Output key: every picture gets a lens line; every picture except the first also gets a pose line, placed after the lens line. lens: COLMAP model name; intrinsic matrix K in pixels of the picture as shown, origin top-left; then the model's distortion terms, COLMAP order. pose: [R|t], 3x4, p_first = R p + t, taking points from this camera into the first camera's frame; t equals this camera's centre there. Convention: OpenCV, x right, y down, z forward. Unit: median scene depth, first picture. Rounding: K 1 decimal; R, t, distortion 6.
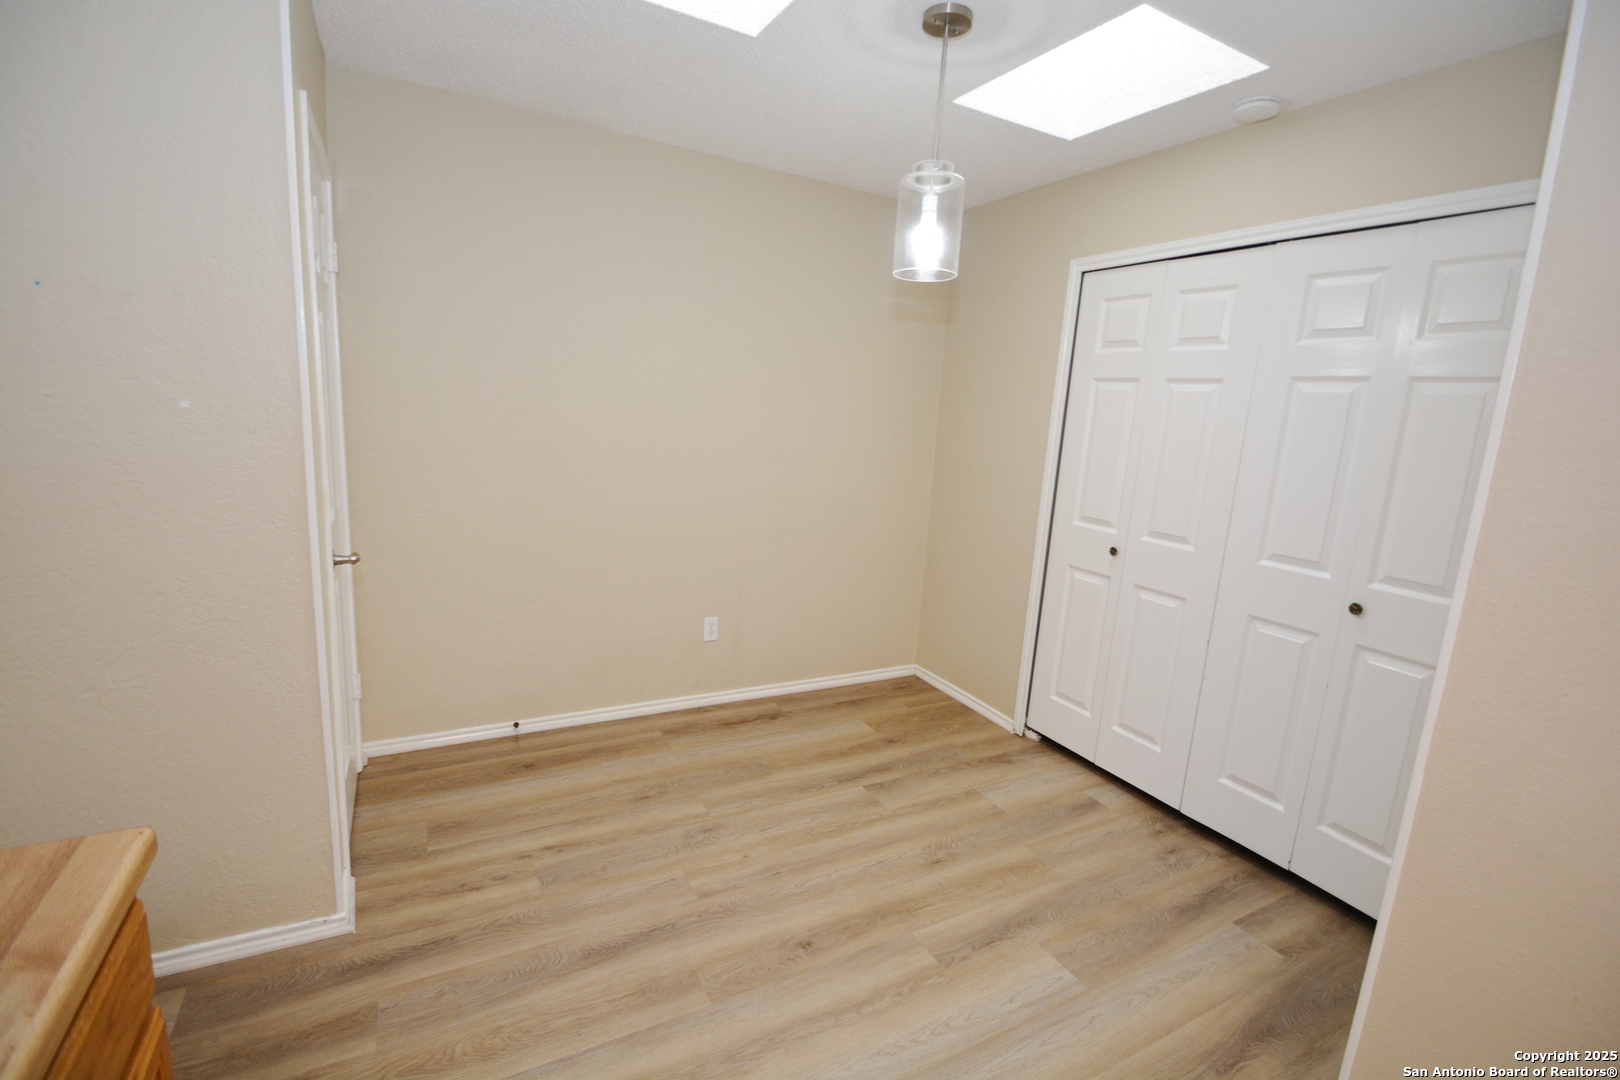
lens RADIAL K [[703.4, 0, 812.9], [0, 703.4, 538.5], [0, 0, 1]] dist [-0.009661, -0.006095]
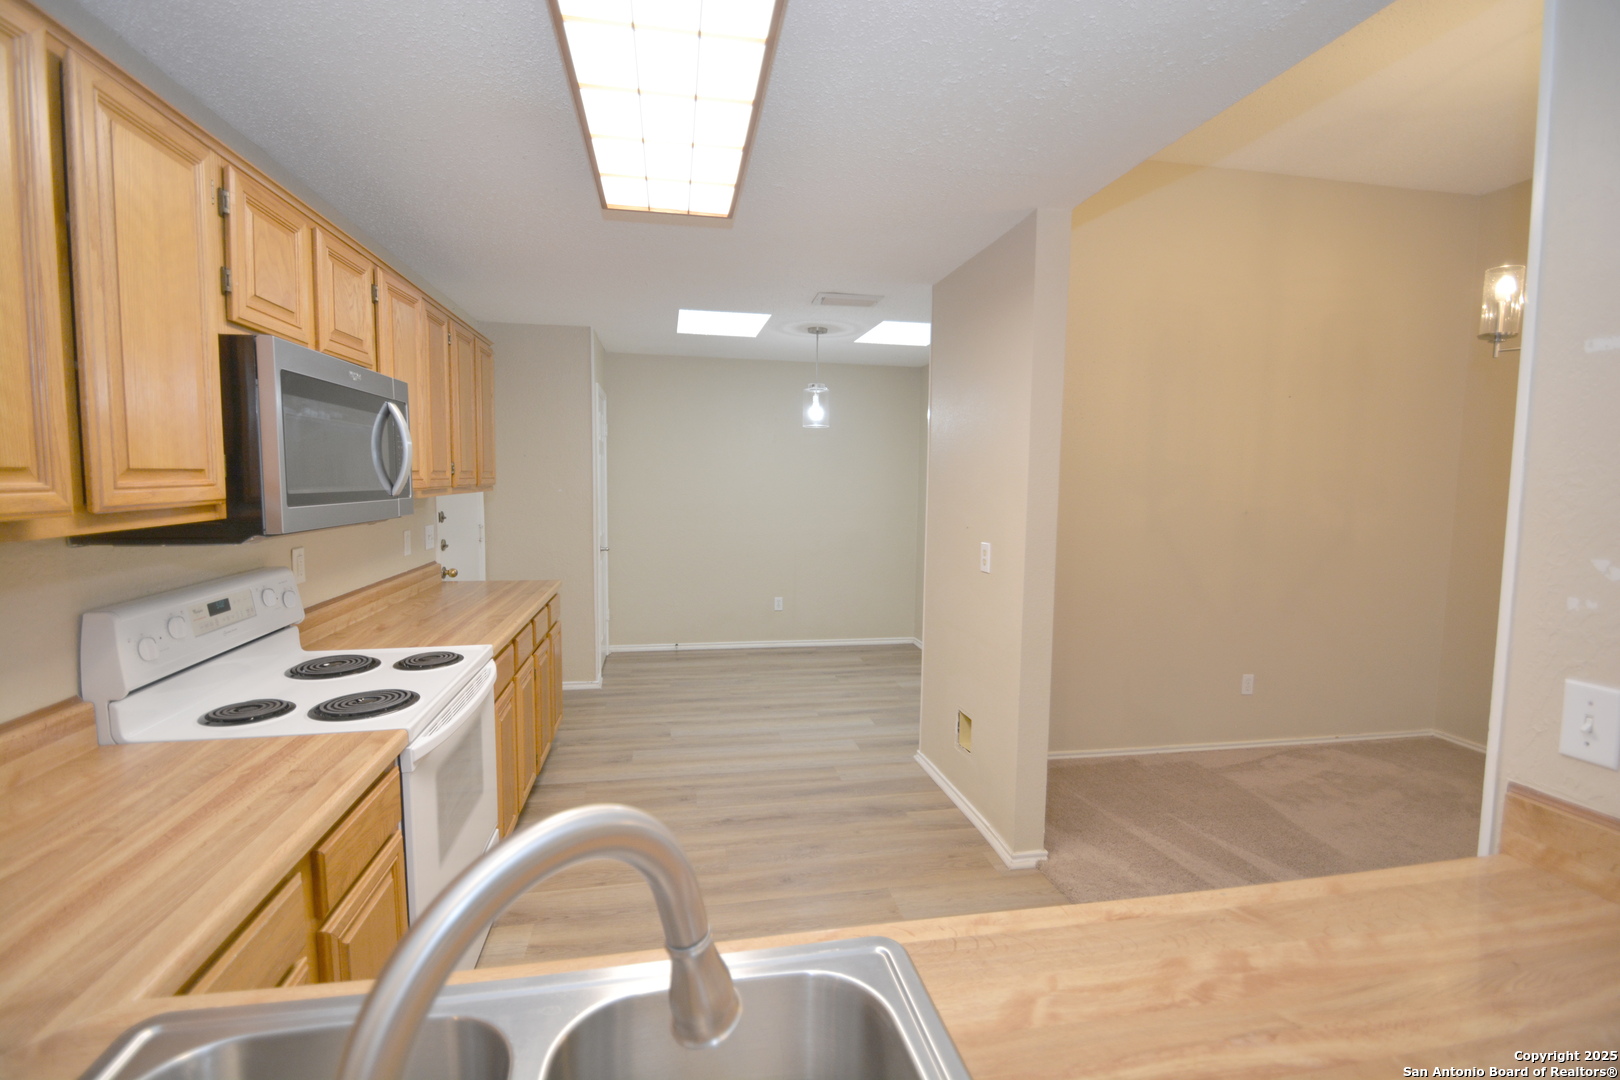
lens RADIAL K [[703.4, 0, 800.0], [0, 703.4, 530.3], [0, 0, 1]] dist [-0.009661, -0.006095]
pose [[0.946885, -0.029890, -0.320180, 0.727918], [-0.008899, 0.992854, -0.119004, 0.228666], [0.321449, 0.115532, 0.939853, -1.046549]]
